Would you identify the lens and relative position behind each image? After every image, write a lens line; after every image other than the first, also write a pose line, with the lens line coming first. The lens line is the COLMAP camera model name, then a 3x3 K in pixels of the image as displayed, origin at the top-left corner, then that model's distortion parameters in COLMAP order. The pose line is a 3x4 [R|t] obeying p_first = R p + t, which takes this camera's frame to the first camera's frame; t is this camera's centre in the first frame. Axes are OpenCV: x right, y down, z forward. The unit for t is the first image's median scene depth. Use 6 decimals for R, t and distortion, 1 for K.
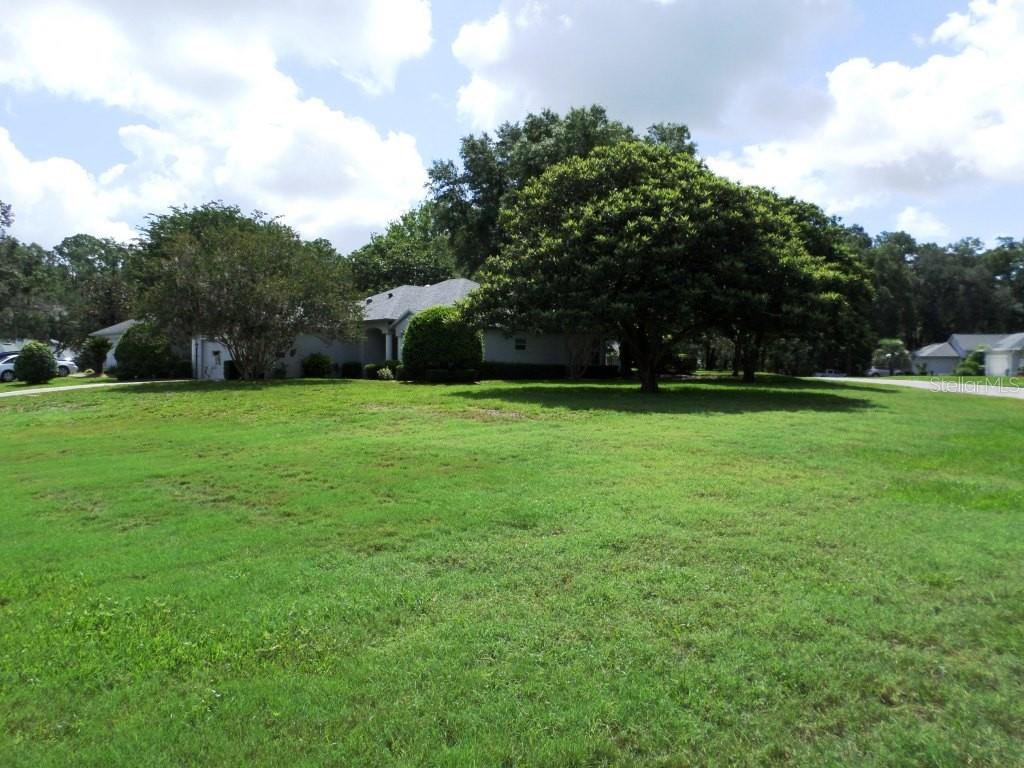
lens RADIAL K [[754.3, 0, 512.0], [0, 754.3, 384.0], [0, 0, 1]] dist [-0.000359, 0.002590]
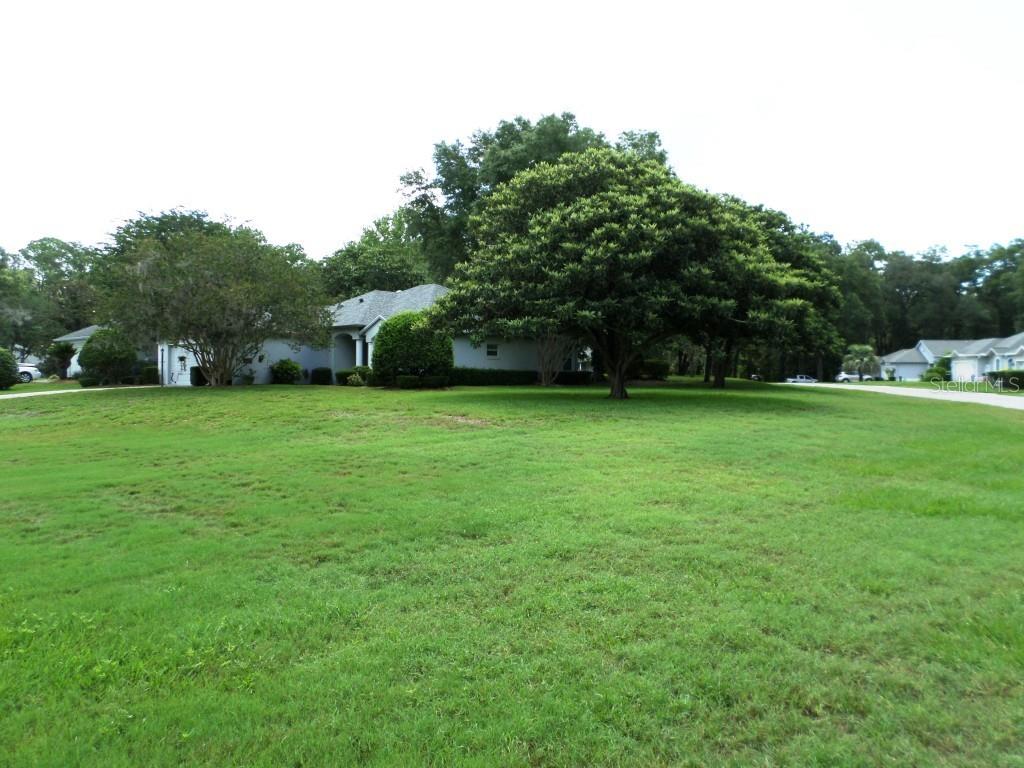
lens RADIAL K [[755.5, 0, 512.0], [0, 755.5, 384.0], [0, 0, 1]] dist [0.000726, -0.001029]
pose [[0.999529, -0.000866, 0.030671, 0.015093], [0.001086, 0.999974, -0.007166, -0.001339], [-0.030664, 0.007196, 0.999504, 0.002733]]
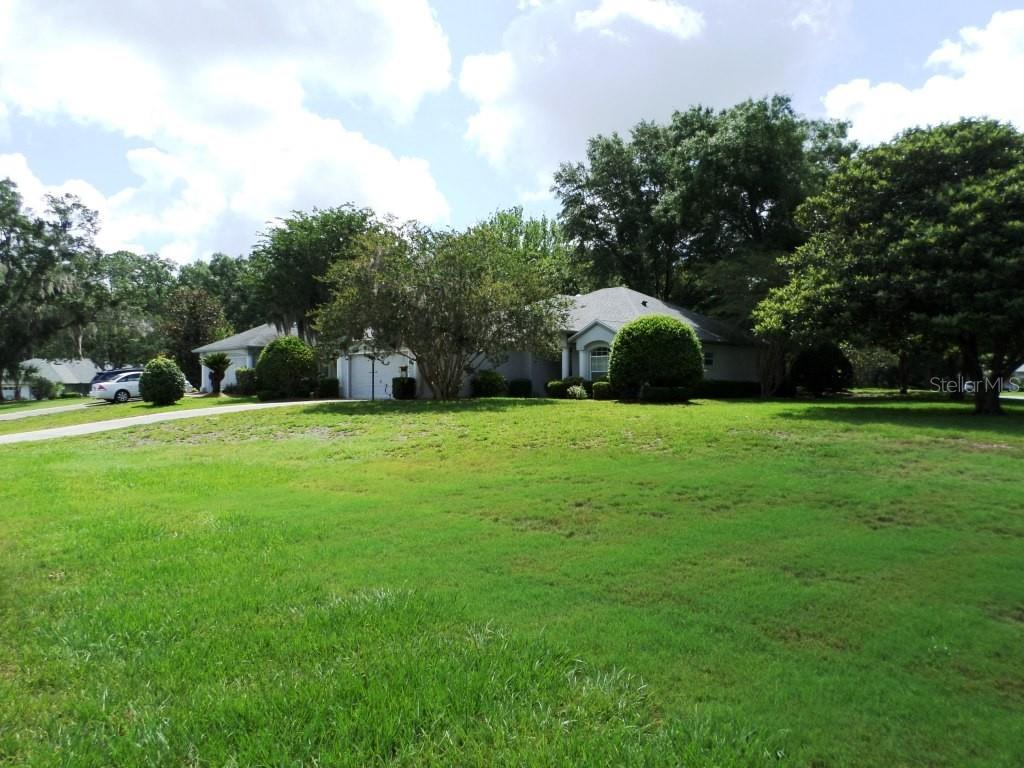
lens RADIAL K [[743.1, 0, 512.0], [0, 743.1, 384.0], [0, 0, 1]] dist [-0.011315, -0.003686]
pose [[0.999980, -0.002556, 0.005823, -0.489983], [0.002695, 0.999710, -0.023911, -0.005439], [-0.005760, 0.023927, 0.999697, 0.260551]]
